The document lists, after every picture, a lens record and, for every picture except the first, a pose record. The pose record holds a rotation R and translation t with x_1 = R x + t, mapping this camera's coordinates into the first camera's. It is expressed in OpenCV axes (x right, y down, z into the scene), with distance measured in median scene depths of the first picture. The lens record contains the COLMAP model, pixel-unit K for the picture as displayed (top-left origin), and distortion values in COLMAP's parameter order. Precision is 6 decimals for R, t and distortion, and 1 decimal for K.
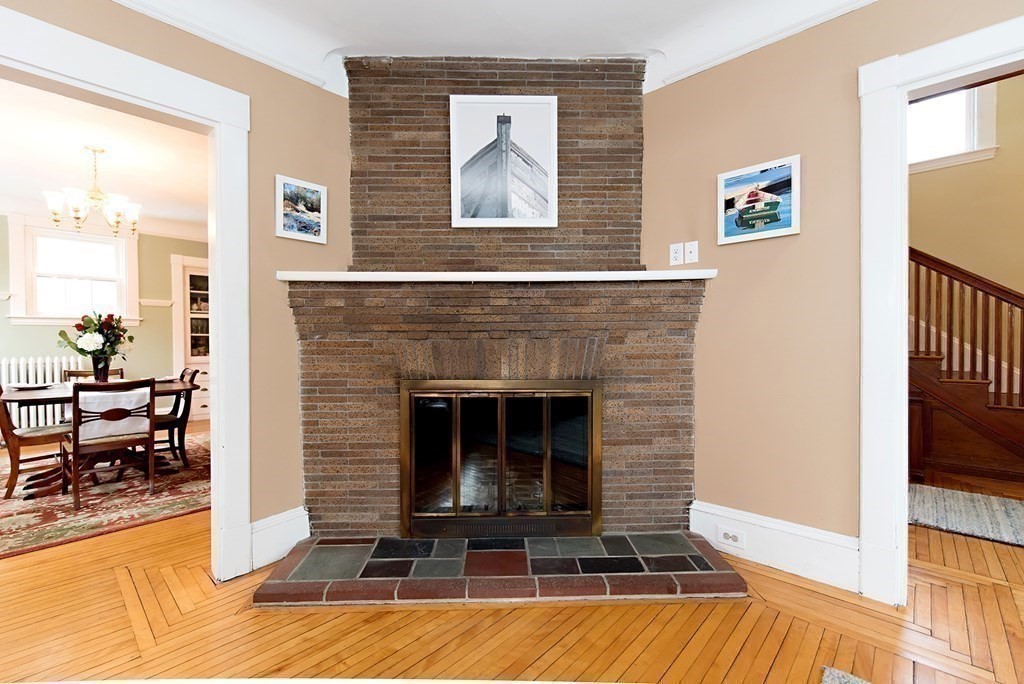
lens RADIAL K [[439.3, 0, 510.3], [0, 439.3, 348.2], [0, 0, 1]] dist [0.002950, 0.000416]
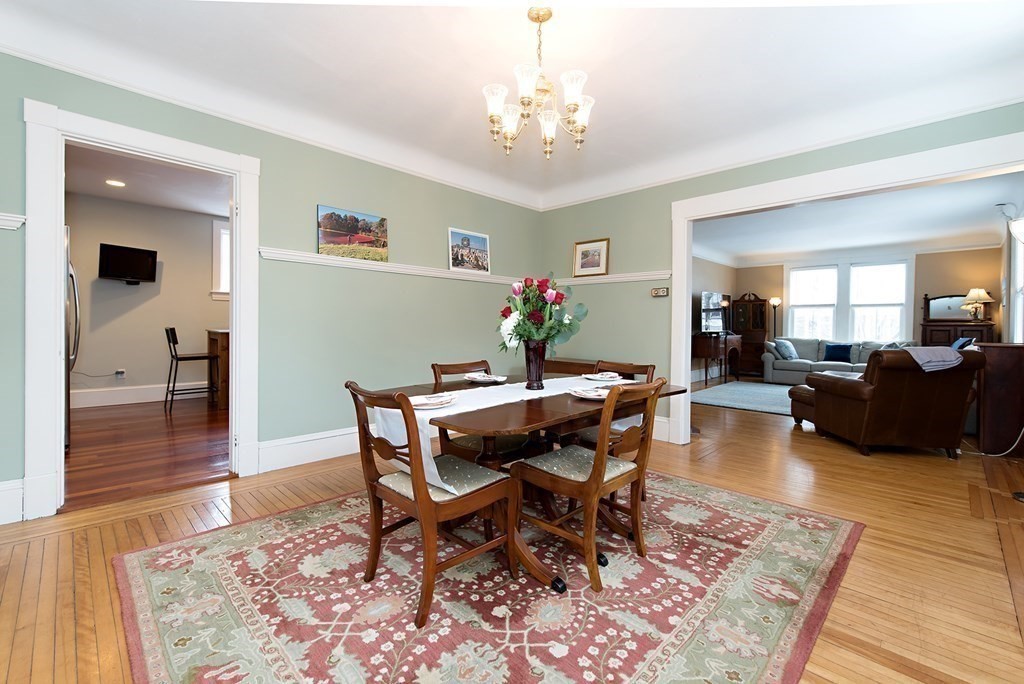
lens RADIAL K [[439.3, 0, 506.9], [0, 439.3, 317.3], [0, 0, 1]] dist [0.002950, 0.000416]
pose [[0.033569, 0.021580, 0.999203, -1.775054], [-0.000809, 0.999767, -0.021565, -0.008049], [-0.999436, -0.000084, 0.033579, 1.150087]]
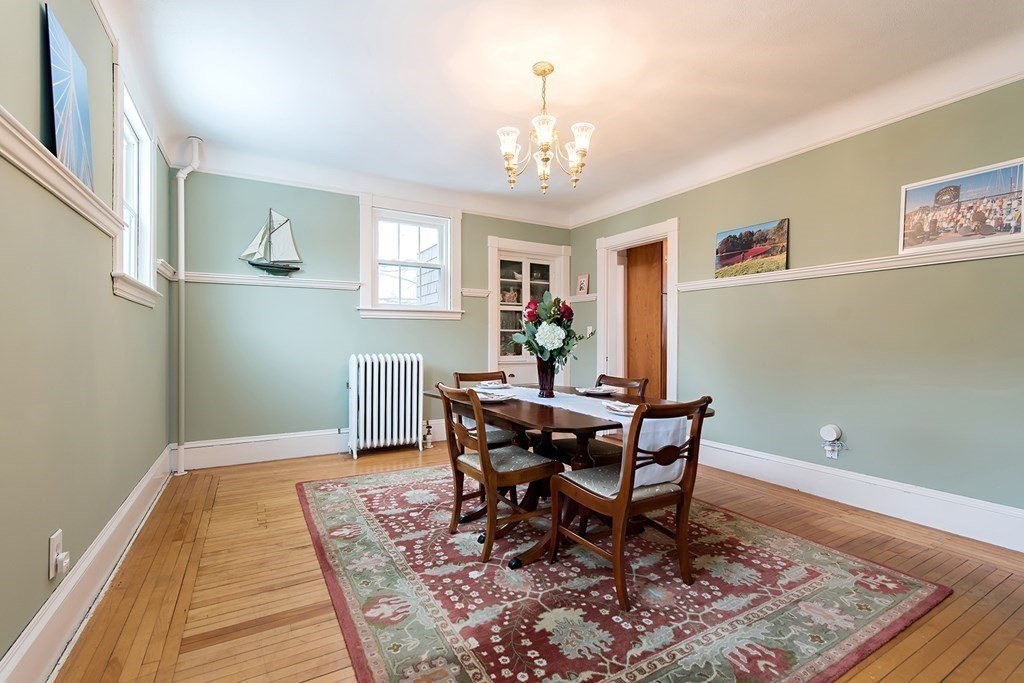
lens RADIAL K [[452.6, 0, 512.5], [0, 452.6, 344.5], [0, 0, 1]] dist [0.000649, -0.000233]
pose [[0.958436, 0.011096, -0.285092, -0.871310], [-0.012787, 0.999910, -0.004073, 0.001306], [0.285021, 0.007549, 0.958492, 0.315861]]
